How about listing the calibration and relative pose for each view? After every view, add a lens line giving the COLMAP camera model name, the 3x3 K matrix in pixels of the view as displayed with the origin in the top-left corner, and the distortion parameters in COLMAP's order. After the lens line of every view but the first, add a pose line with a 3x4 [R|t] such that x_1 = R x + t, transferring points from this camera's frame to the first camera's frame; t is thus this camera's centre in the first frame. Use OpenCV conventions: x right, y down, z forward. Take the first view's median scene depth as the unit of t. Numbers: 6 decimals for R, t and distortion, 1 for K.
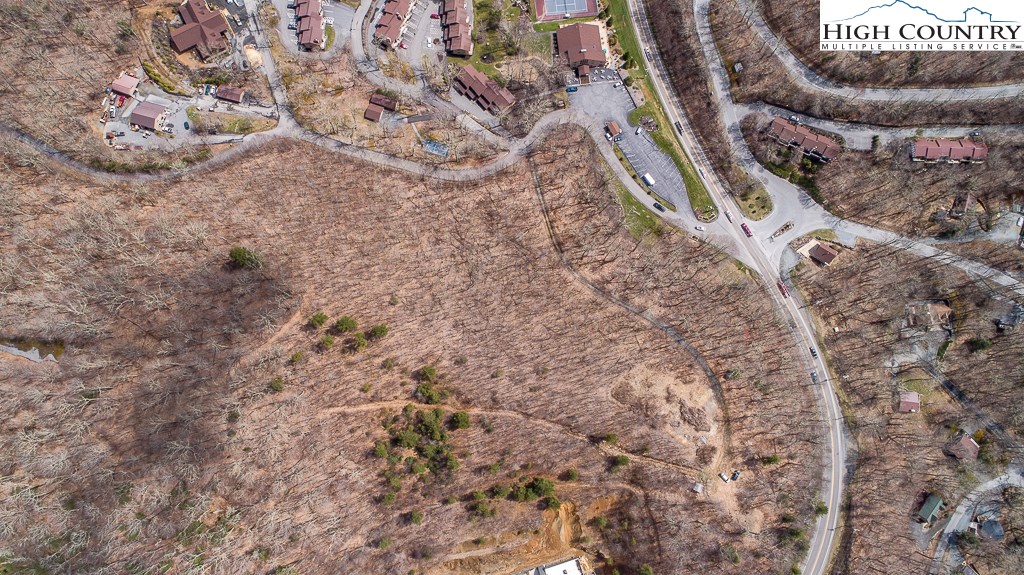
lens RADIAL K [[689.8, 0, 514.9], [0, 689.8, 287.6], [0, 0, 1]] dist [-0.008044, 0.005089]
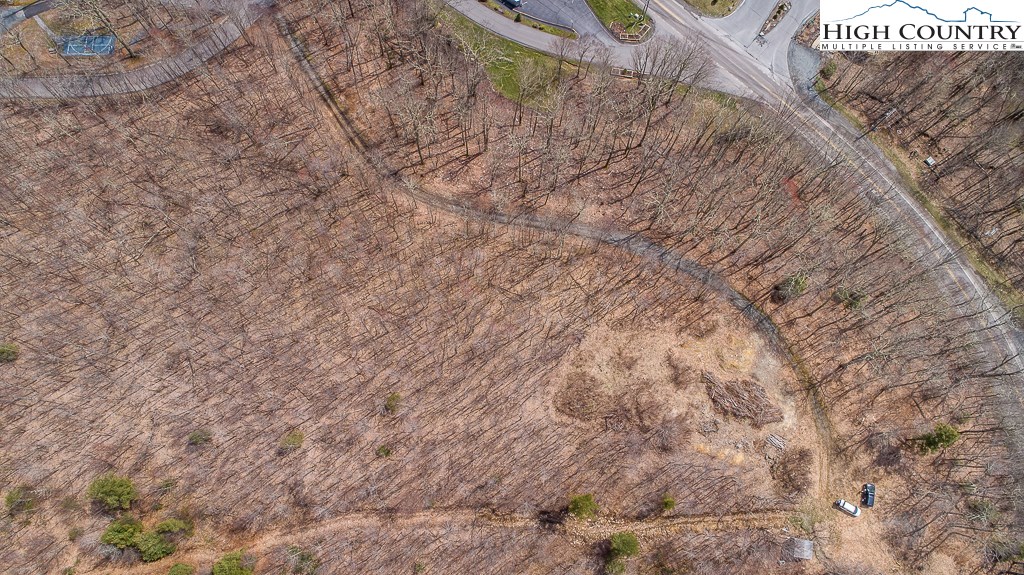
lens RADIAL K [[689.8, 0, 510.0], [0, 689.8, 289.3], [0, 0, 1]] dist [-0.008044, 0.005089]
pose [[0.953334, -0.294971, 0.064388, 0.104202], [0.298389, 0.953025, -0.052025, 0.094536], [-0.046017, 0.068810, 0.996568, 0.542097]]
